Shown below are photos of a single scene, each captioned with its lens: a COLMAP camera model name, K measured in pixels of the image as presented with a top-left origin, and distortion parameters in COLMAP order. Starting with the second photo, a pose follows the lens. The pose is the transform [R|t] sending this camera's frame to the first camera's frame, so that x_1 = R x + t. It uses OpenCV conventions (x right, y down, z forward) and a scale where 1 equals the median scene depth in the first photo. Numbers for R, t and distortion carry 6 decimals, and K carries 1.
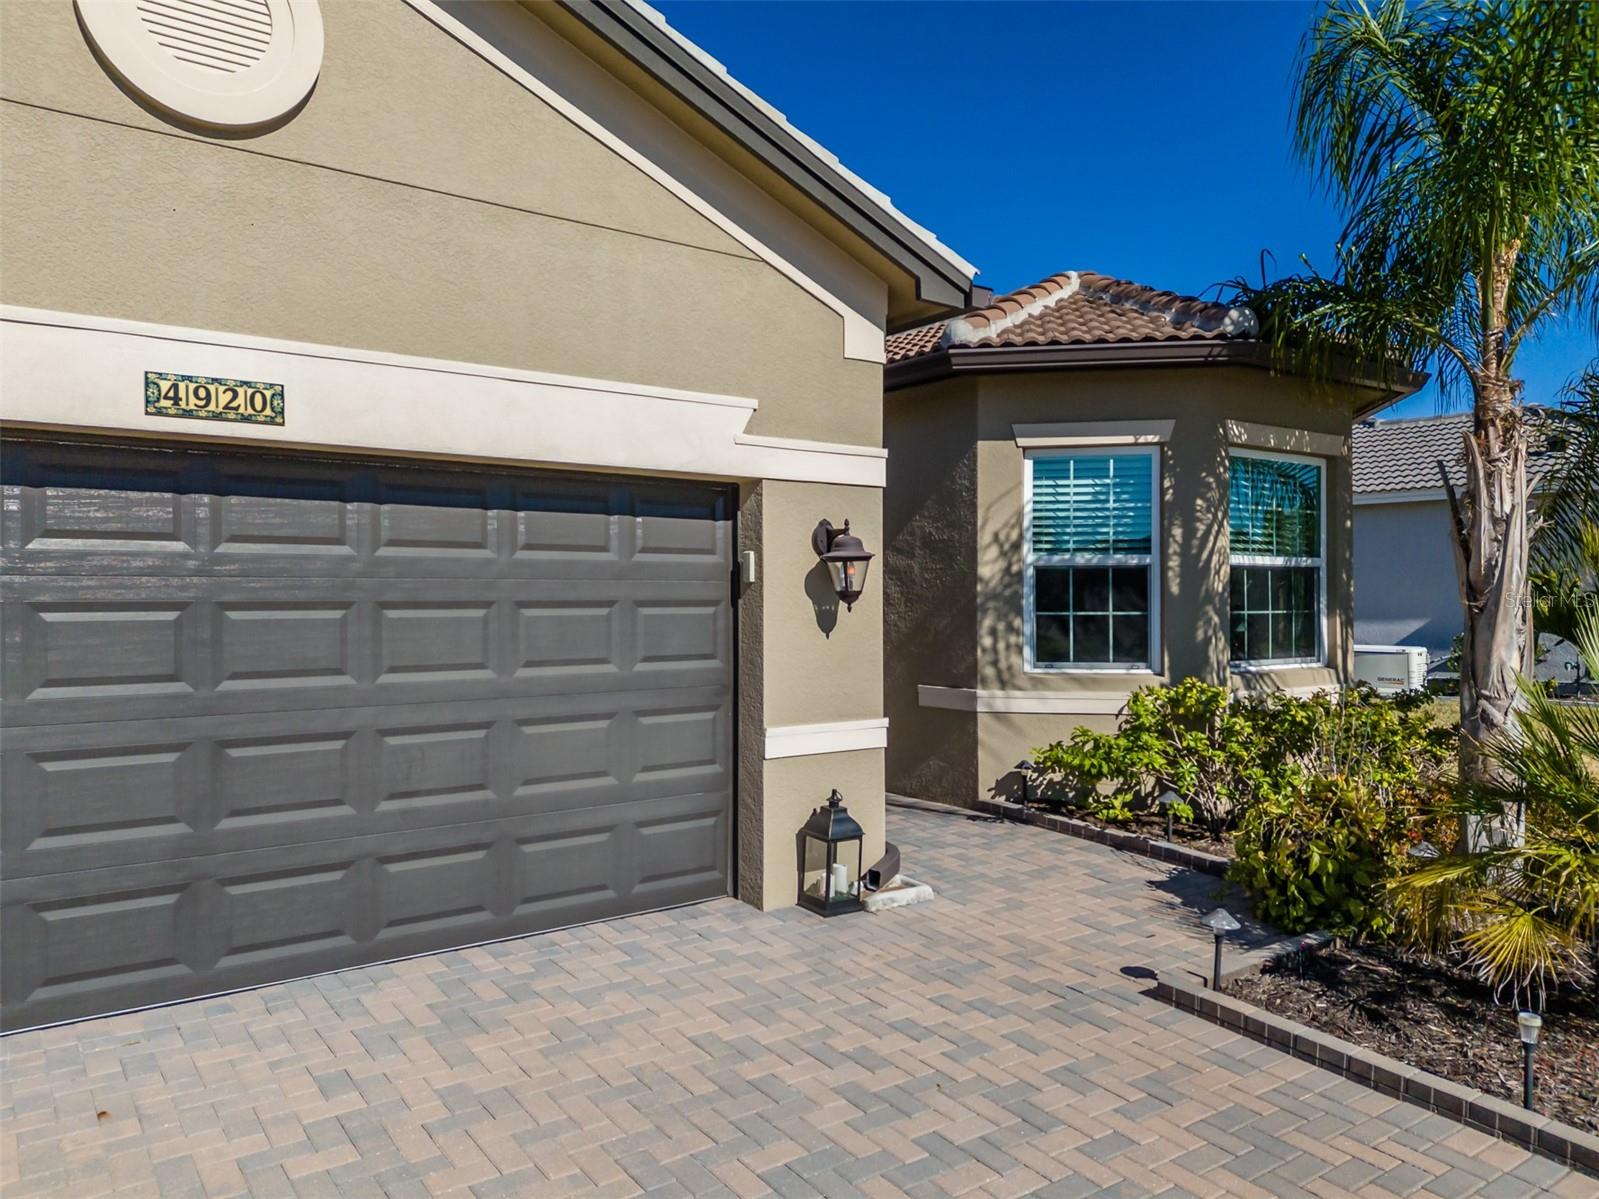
lens RADIAL K [[1165.4, 0, 810.0], [0, 1165.4, 603.3], [0, 0, 1]] dist [0.070334, -0.061425]
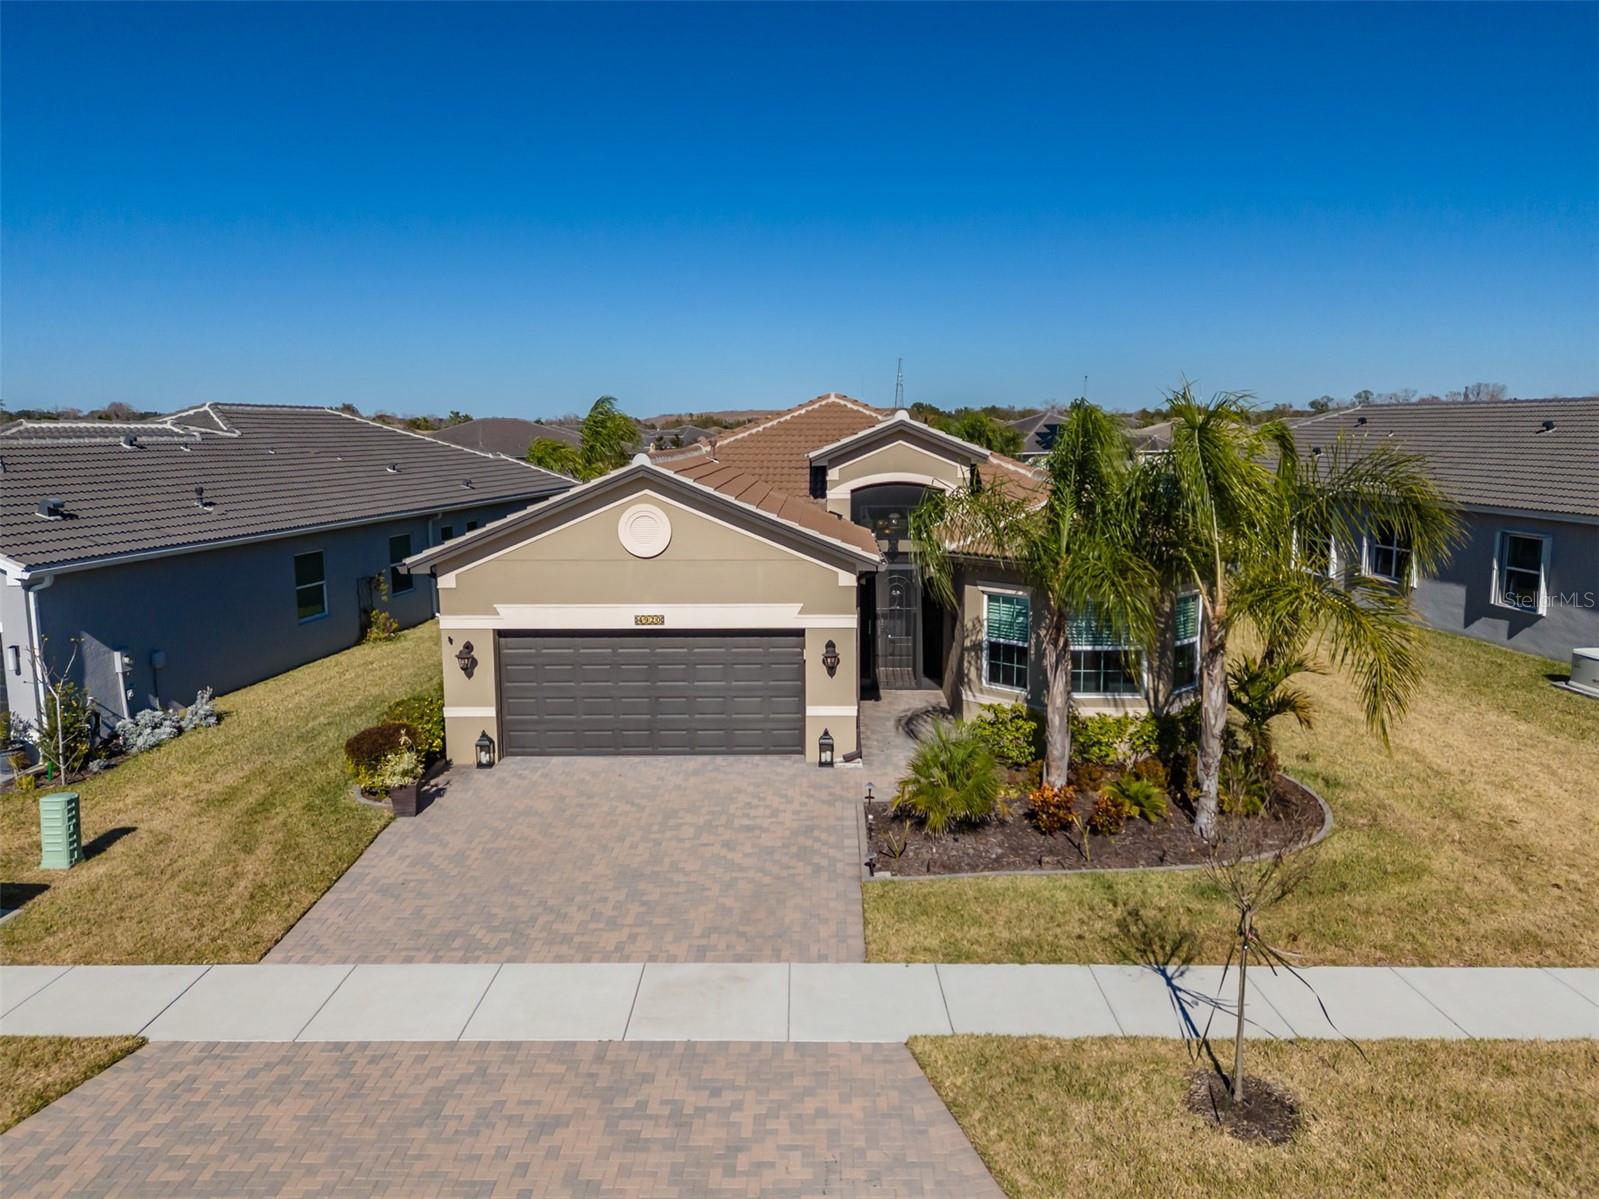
lens RADIAL K [[1165.4, 0, 799.1], [0, 1165.4, 598.1], [0, 0, 1]] dist [0.070334, -0.061425]
pose [[0.785875, 0.089479, -0.611877, 1.868618], [0.002492, 0.989010, 0.147831, -0.655078], [0.618380, -0.117701, 0.777015, -1.443530]]
